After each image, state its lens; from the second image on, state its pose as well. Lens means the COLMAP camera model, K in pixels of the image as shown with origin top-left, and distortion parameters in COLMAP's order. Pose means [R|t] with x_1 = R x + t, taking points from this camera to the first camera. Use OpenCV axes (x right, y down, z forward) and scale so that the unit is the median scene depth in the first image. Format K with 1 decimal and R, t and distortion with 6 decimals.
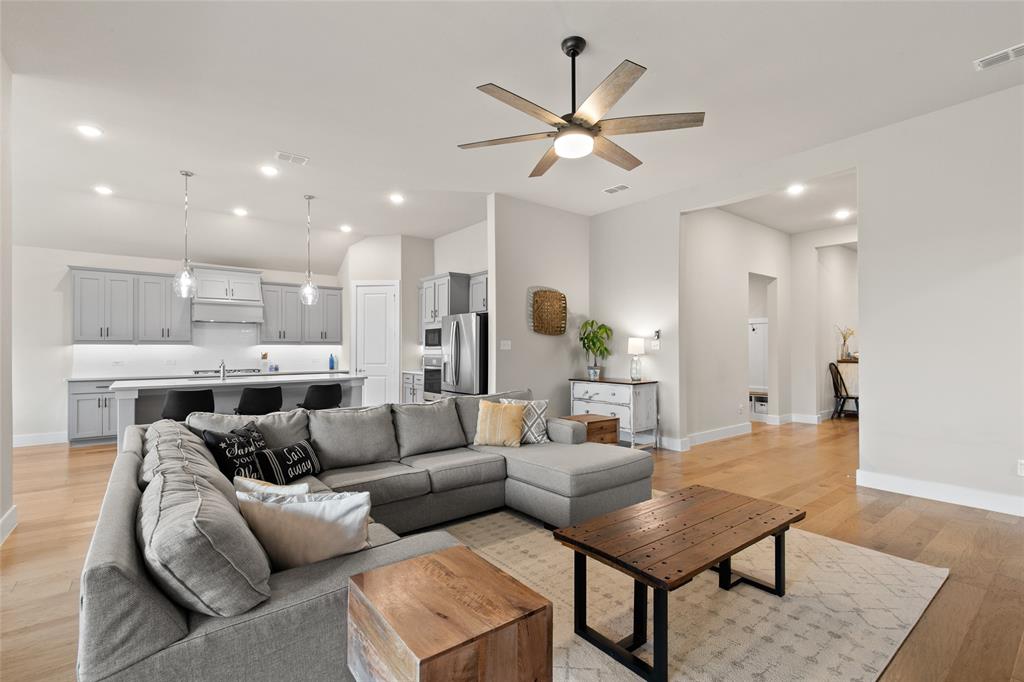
lens RADIAL K [[461.4, 0, 511.5], [0, 461.4, 347.6], [0, 0, 1]] dist [0.007421, -0.002008]
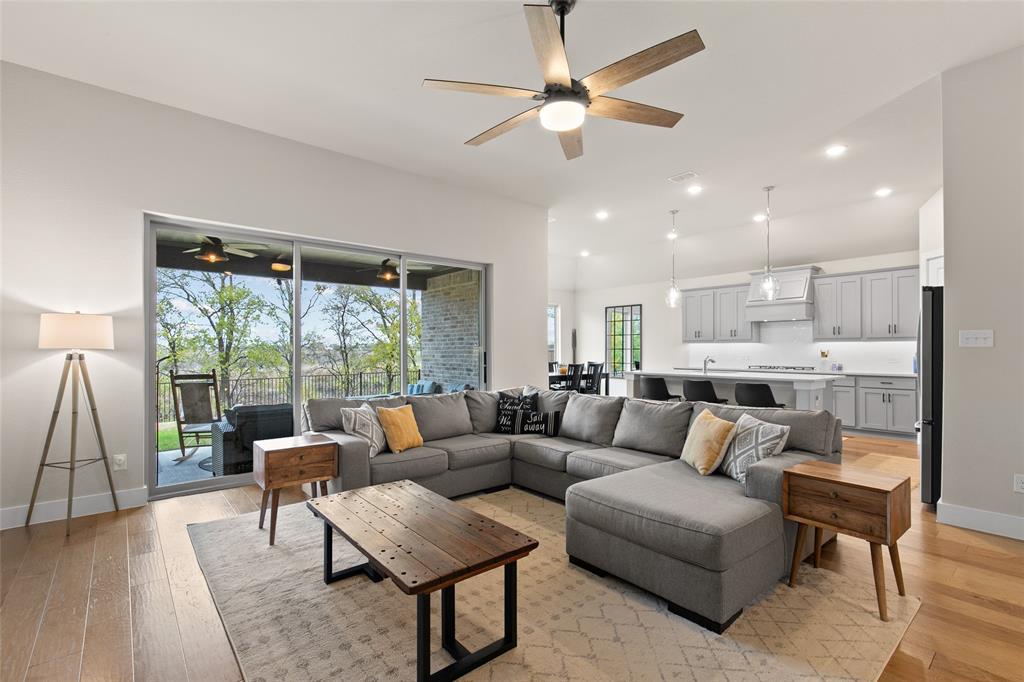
lens RADIAL K [[461.4, 0, 513.4], [0, 461.4, 346.1], [0, 0, 1]] dist [0.007421, -0.002008]
pose [[0.034229, -0.003522, -0.999408, 0.421231], [0.005897, 0.999977, -0.003322, 0.001673], [0.999397, -0.005780, 0.034249, 0.362565]]
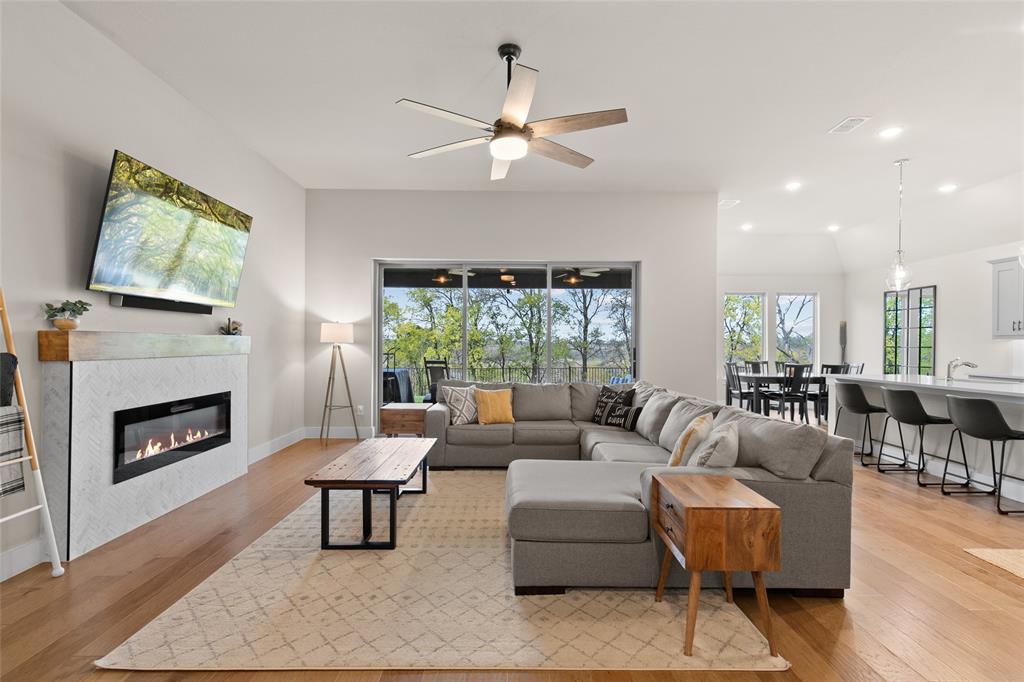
lens RADIAL K [[461.4, 0, 515.4], [0, 461.4, 342.9], [0, 0, 1]] dist [0.007421, -0.002008]
pose [[-0.605624, -0.003073, -0.795745, 0.399403], [-0.001735, 0.999995, -0.002542, 0.003040], [0.795749, -0.000159, -0.605626, 0.683801]]
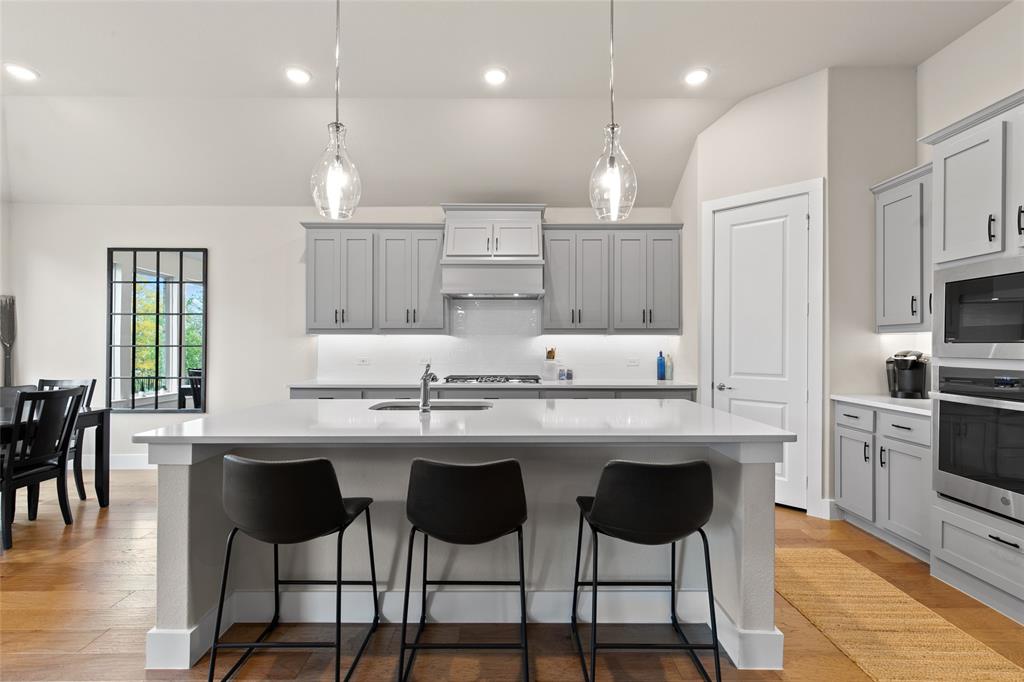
lens RADIAL K [[461.4, 0, 513.7], [0, 461.4, 346.3], [0, 0, 1]] dist [0.007421, -0.002008]
pose [[0.788079, 0.005890, -0.615546, -0.228077], [-0.000680, 0.999962, 0.008697, 0.003739], [0.615574, -0.006436, 0.788053, 0.553108]]
